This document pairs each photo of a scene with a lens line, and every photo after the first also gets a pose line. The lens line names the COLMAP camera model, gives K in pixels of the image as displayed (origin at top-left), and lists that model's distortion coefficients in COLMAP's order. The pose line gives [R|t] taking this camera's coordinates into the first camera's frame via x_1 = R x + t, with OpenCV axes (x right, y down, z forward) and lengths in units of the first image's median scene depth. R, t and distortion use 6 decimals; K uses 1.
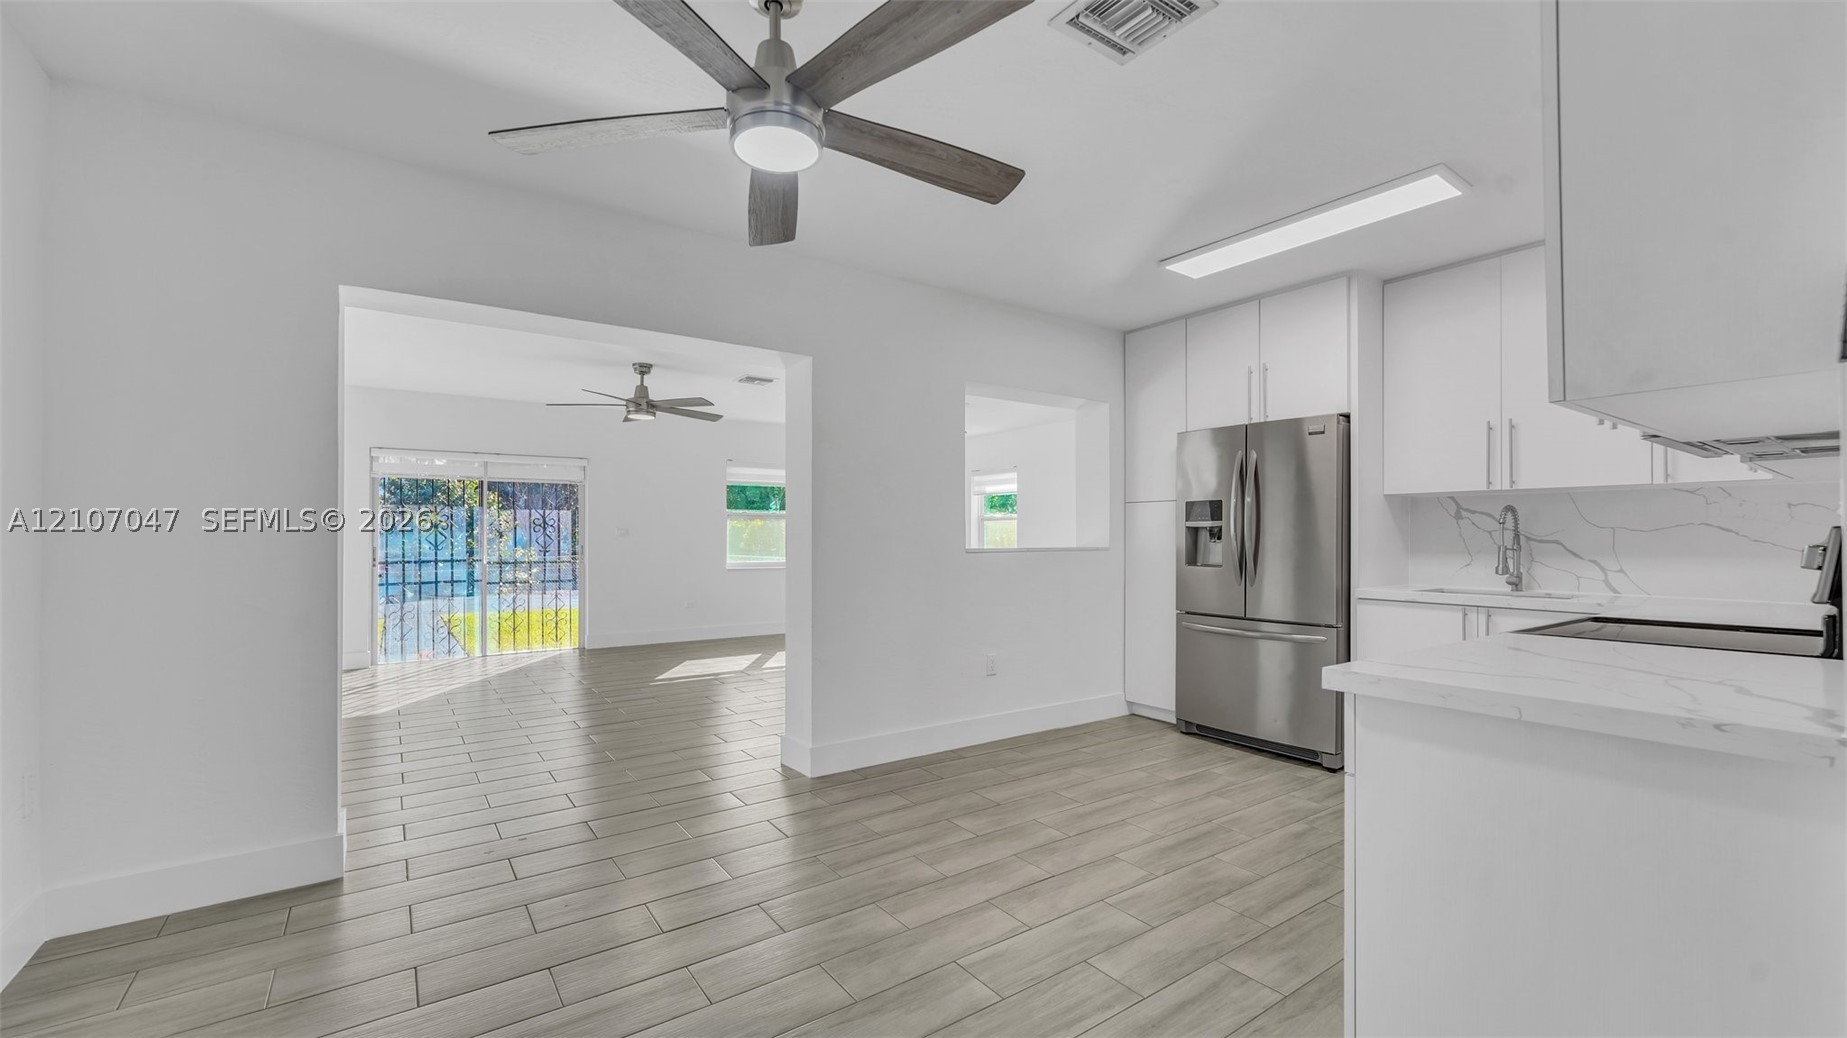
lens RADIAL K [[751.0, 0, 920.0], [0, 751.0, 537.7], [0, 0, 1]] dist [-0.002635, 0.000720]
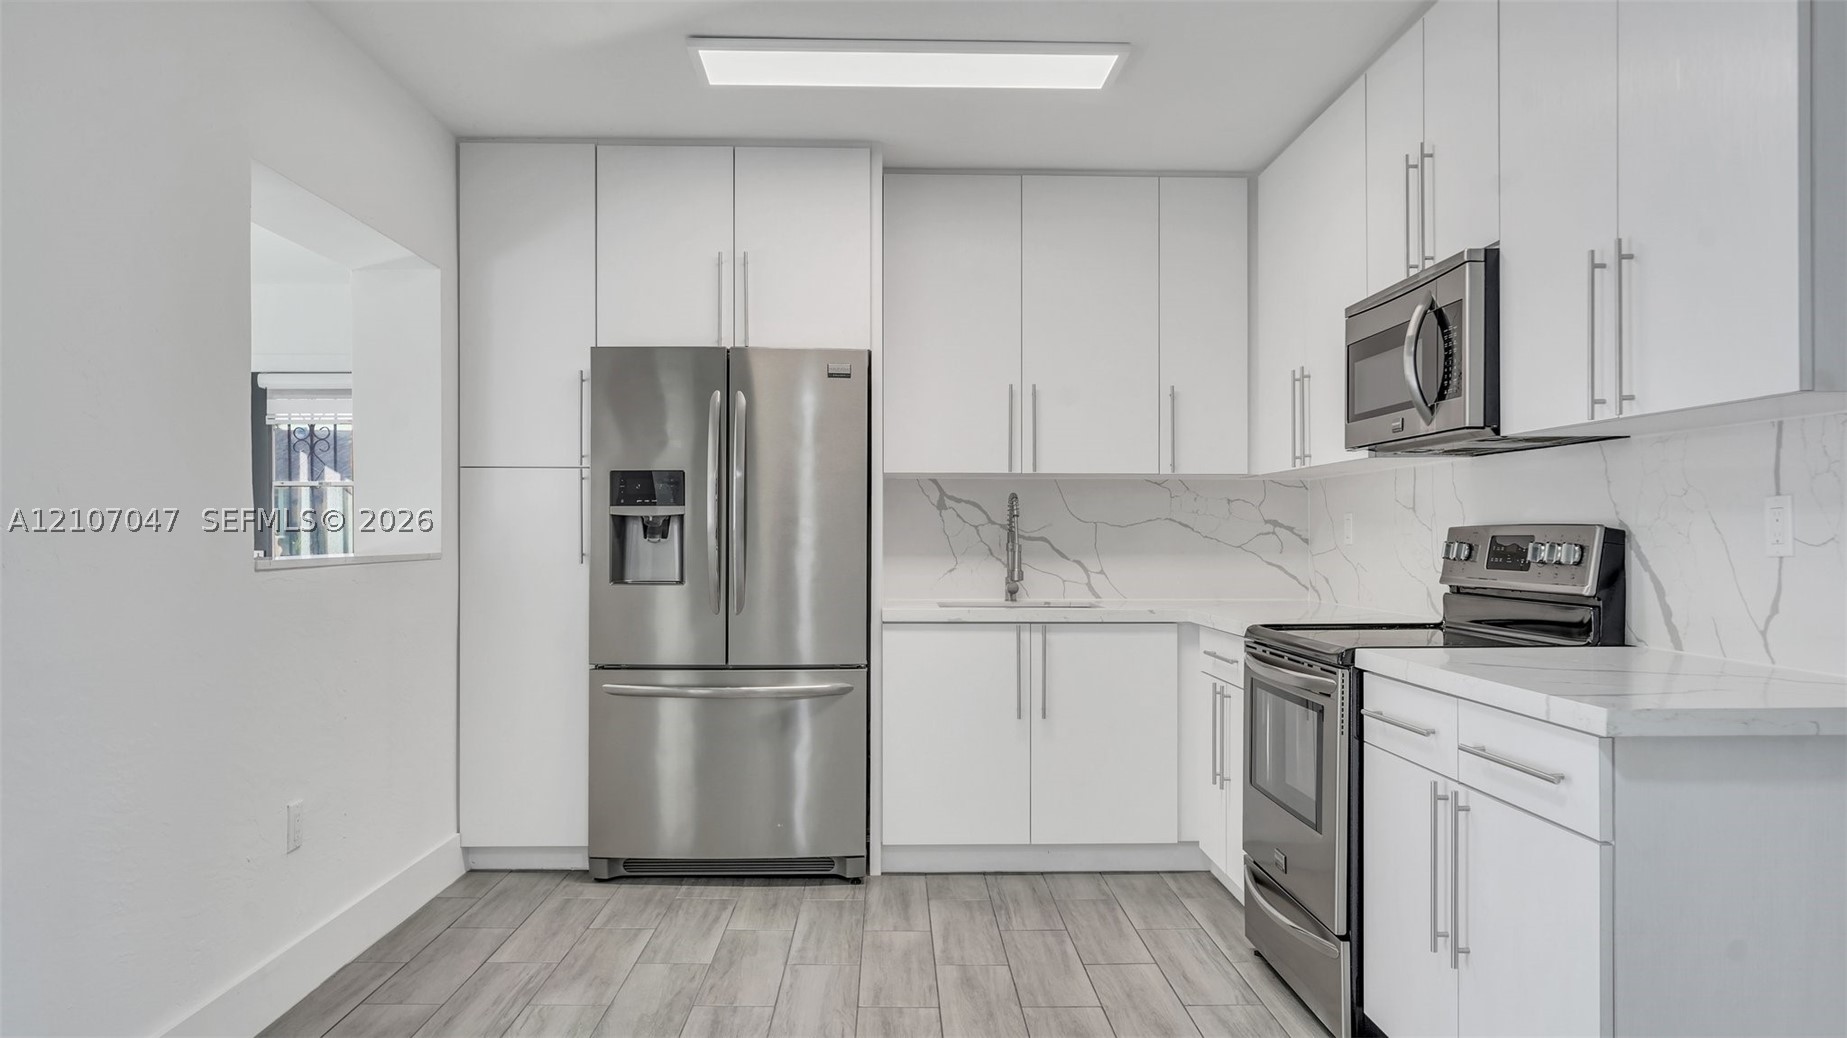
lens RADIAL K [[1231.2, 0, 927.0], [0, 1231.2, 541.6], [0, 0, 1]] dist [-0.005641, -0.003340]
pose [[0.557024, -0.006119, 0.830474, -0.271252], [0.000252, 0.999974, 0.007199, -0.001070], [-0.830496, -0.003801, 0.557011, 0.276652]]
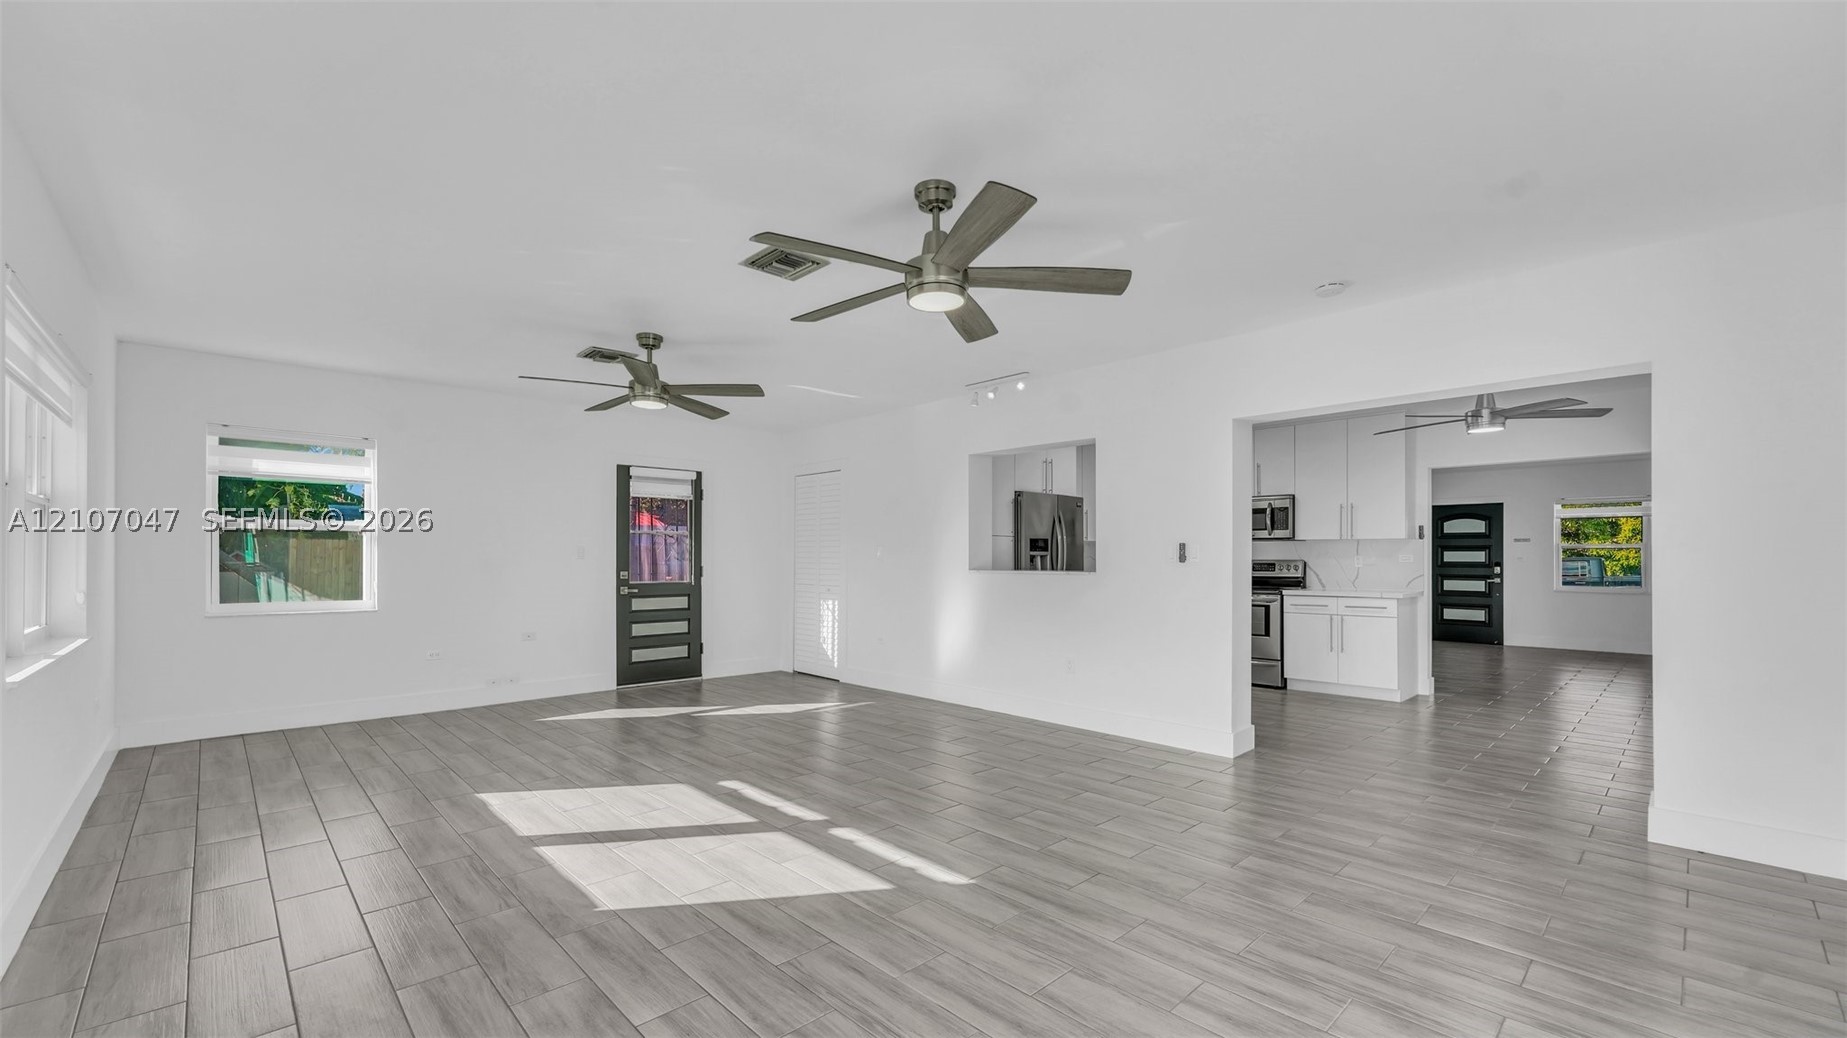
lens RADIAL K [[767.9, 0, 883.9], [0, 767.9, 556.0], [0, 0, 1]] dist [-0.024778, -0.000061]
pose [[-0.113707, 0.002292, 0.993512, -1.104775], [-0.003079, 0.999992, -0.002659, -0.007438], [-0.993510, -0.003361, -0.113699, 1.416194]]
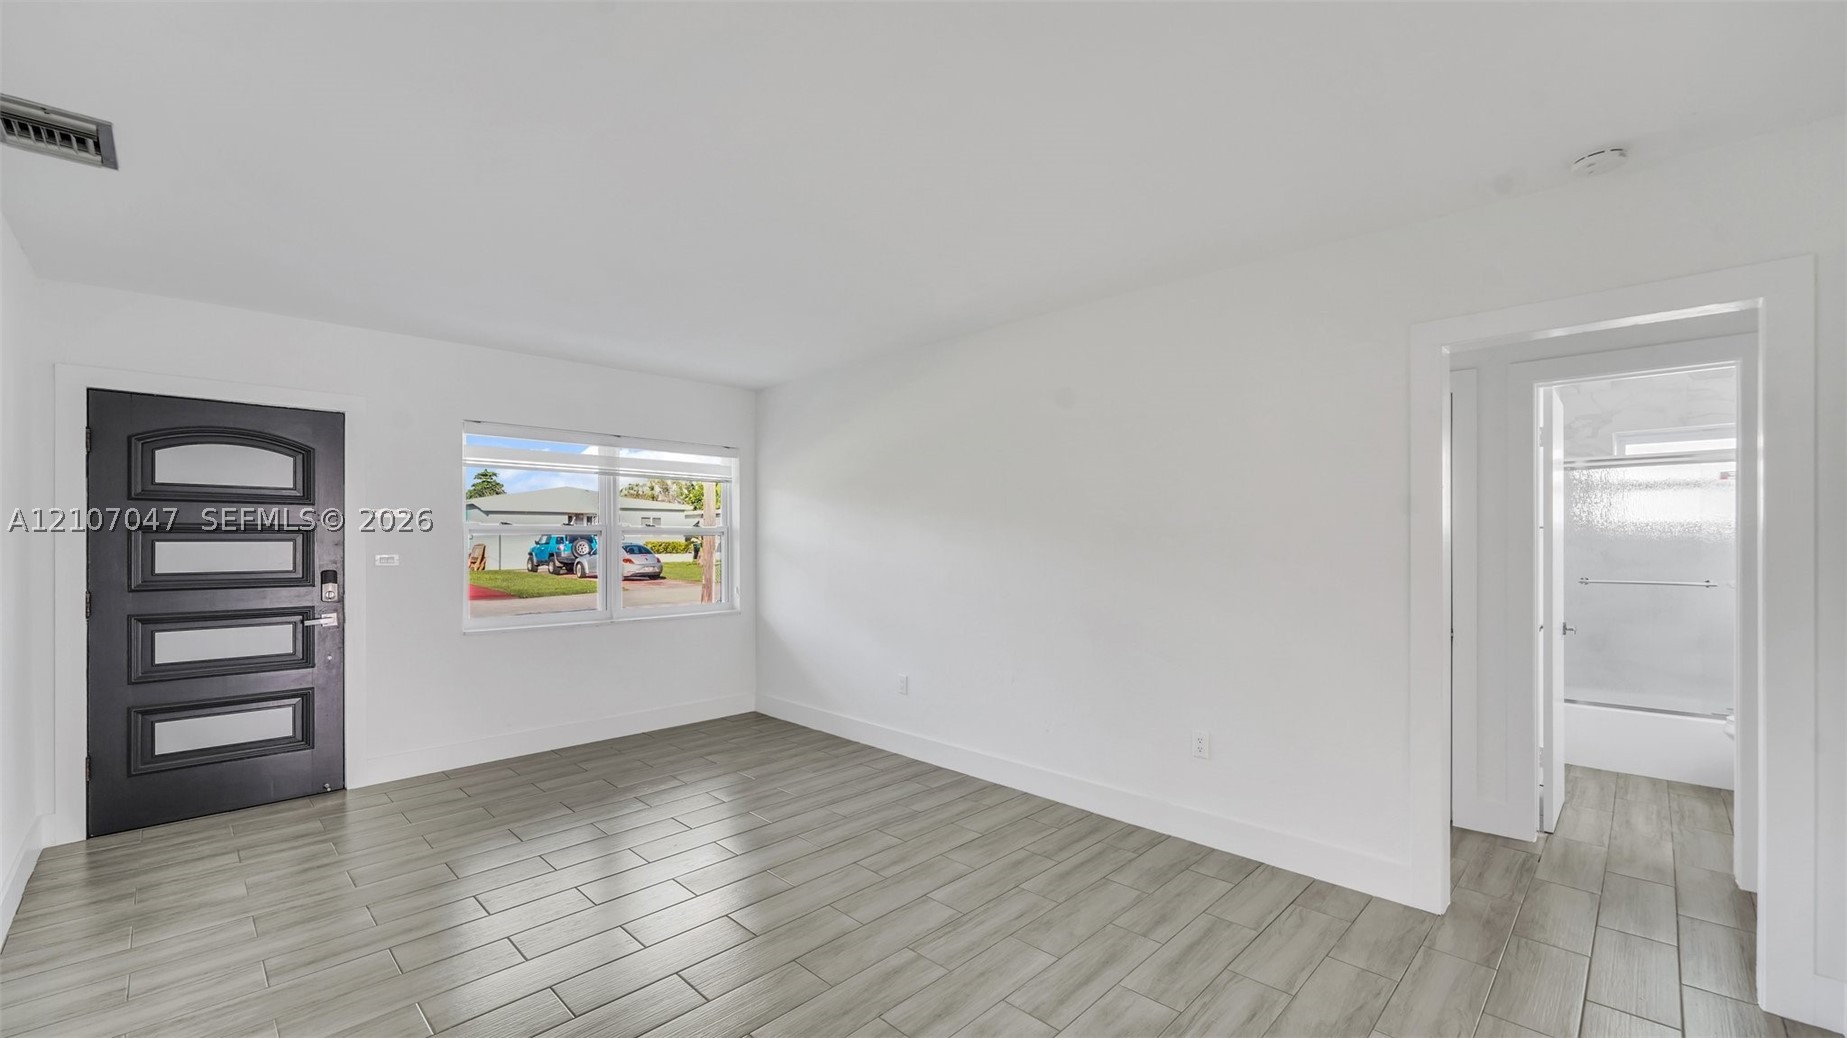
lens RADIAL K [[747.7, 0, 908.7], [0, 747.7, 529.3], [0, 0, 1]] dist [0.000385, 0.000143]
pose [[-0.987114, 0.000999, -0.160017, 0.466644], [0.002591, 0.999949, -0.009744, -0.037383], [0.159999, -0.010033, -0.987066, 0.231298]]
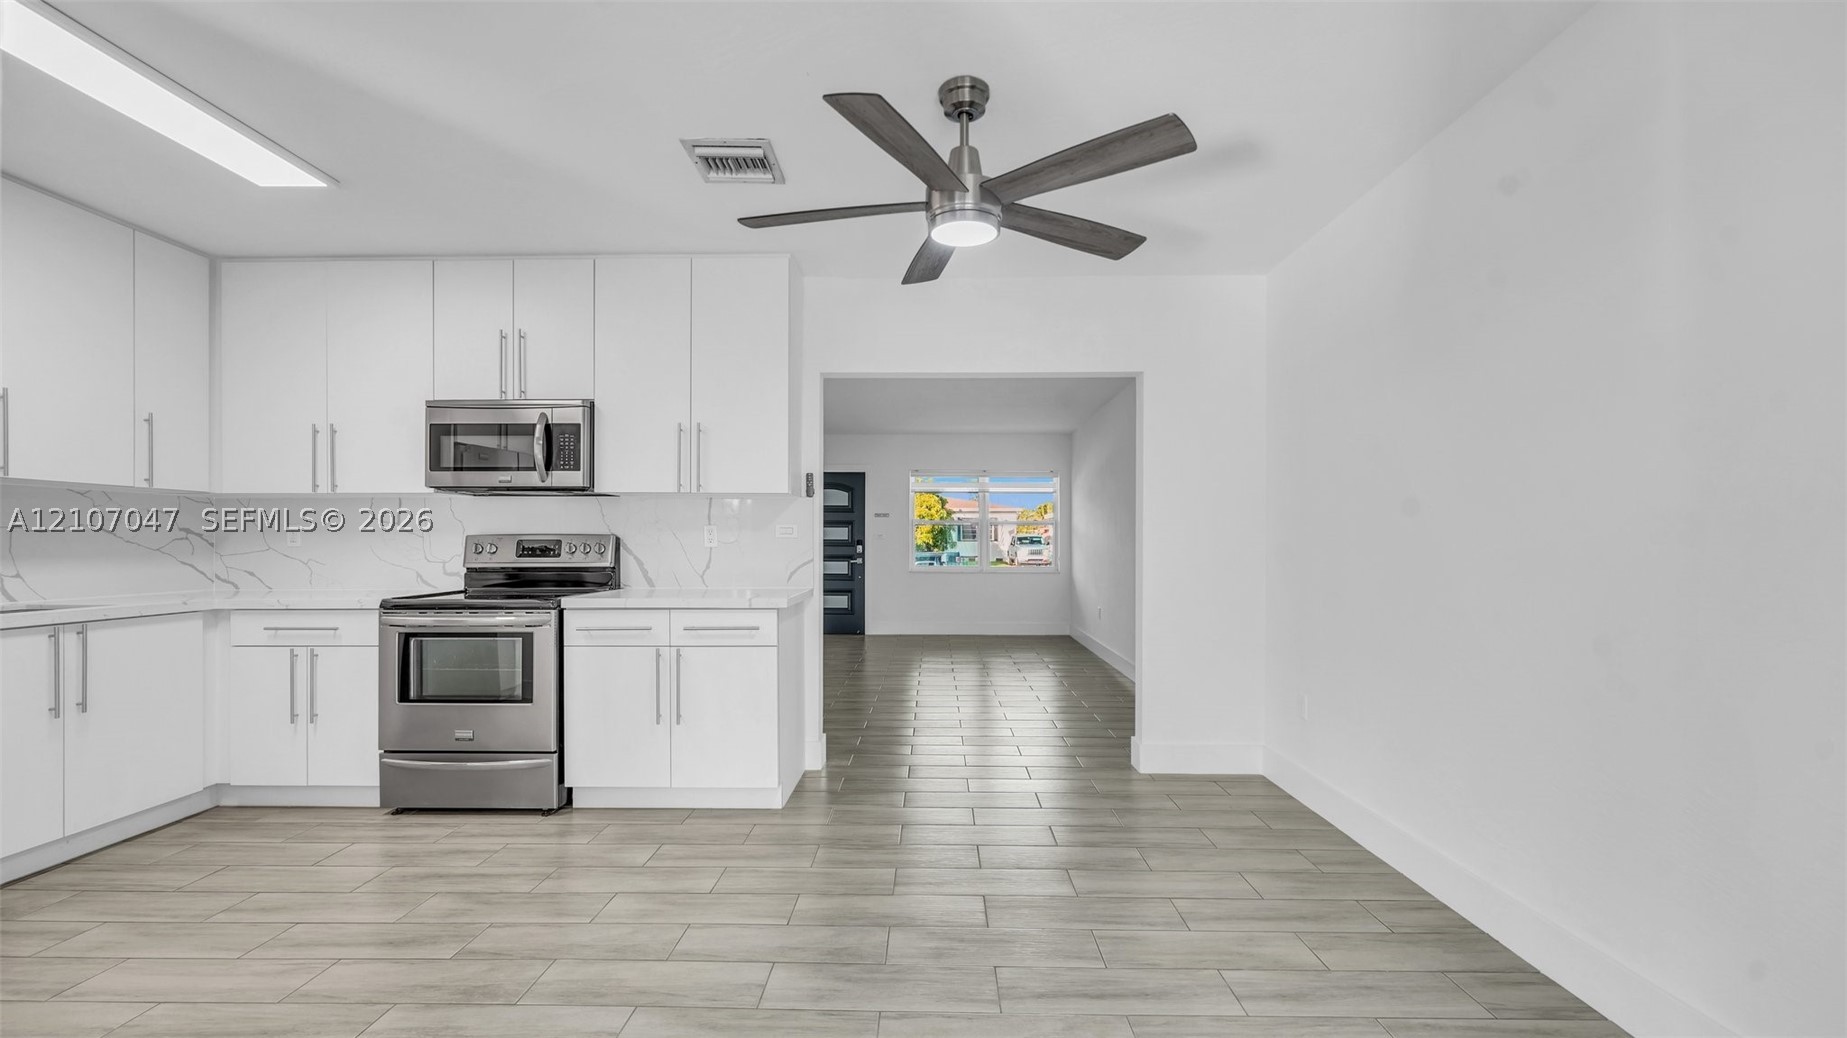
lens RADIAL K [[751.0, 0, 920.0], [0, 751.0, 537.7], [0, 0, 1]] dist [-0.002635, 0.000720]
pose [[-0.802346, 0.001720, 0.596857, -0.346287], [-0.000724, 0.999992, -0.003856, 0.001050], [-0.596859, -0.003526, -0.802339, 0.798921]]
